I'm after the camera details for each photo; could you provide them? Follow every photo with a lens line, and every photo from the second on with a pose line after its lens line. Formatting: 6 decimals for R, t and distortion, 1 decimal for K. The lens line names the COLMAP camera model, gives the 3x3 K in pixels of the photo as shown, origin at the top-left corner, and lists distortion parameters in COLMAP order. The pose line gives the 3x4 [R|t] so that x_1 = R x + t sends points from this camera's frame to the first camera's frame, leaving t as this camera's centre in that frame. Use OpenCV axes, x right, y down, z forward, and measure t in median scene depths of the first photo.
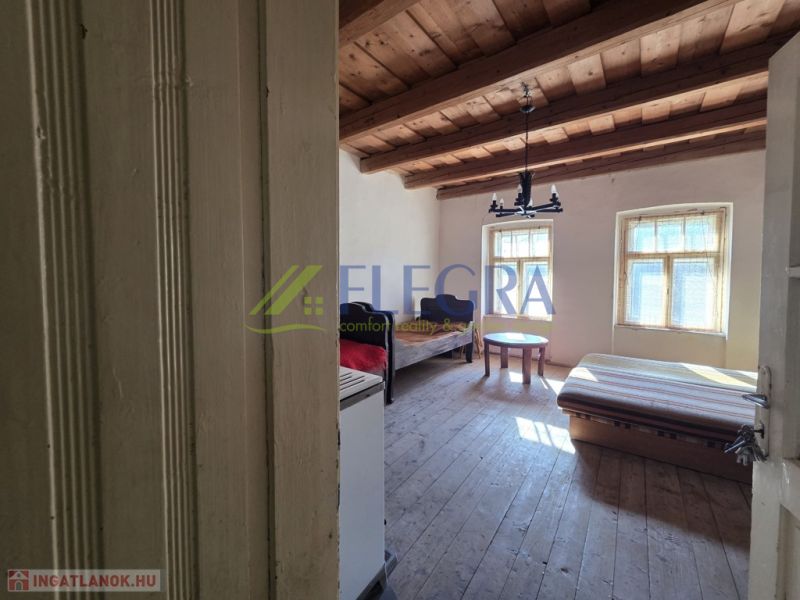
lens RADIAL K [[325.7, 0, 401.1], [0, 325.7, 289.9], [0, 0, 1]] dist [0.000425, -0.000825]
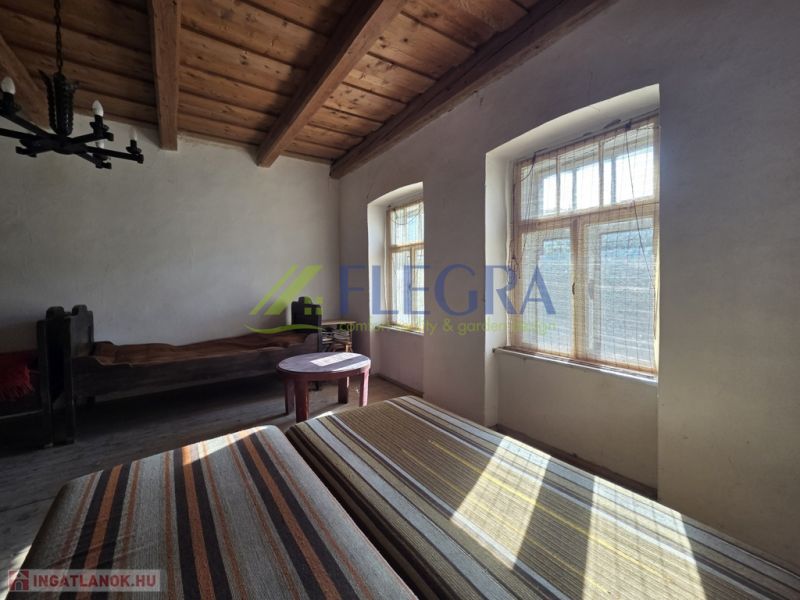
lens RADIAL K [[328.4, 0, 394.0], [0, 328.4, 284.2], [0, 0, 1]] dist [0.002878, -0.000325]
pose [[0.946728, -0.012208, -0.321802, 0.717665], [0.004843, 0.999708, -0.023677, 0.007318], [0.321998, 0.020857, 0.946511, 0.414183]]
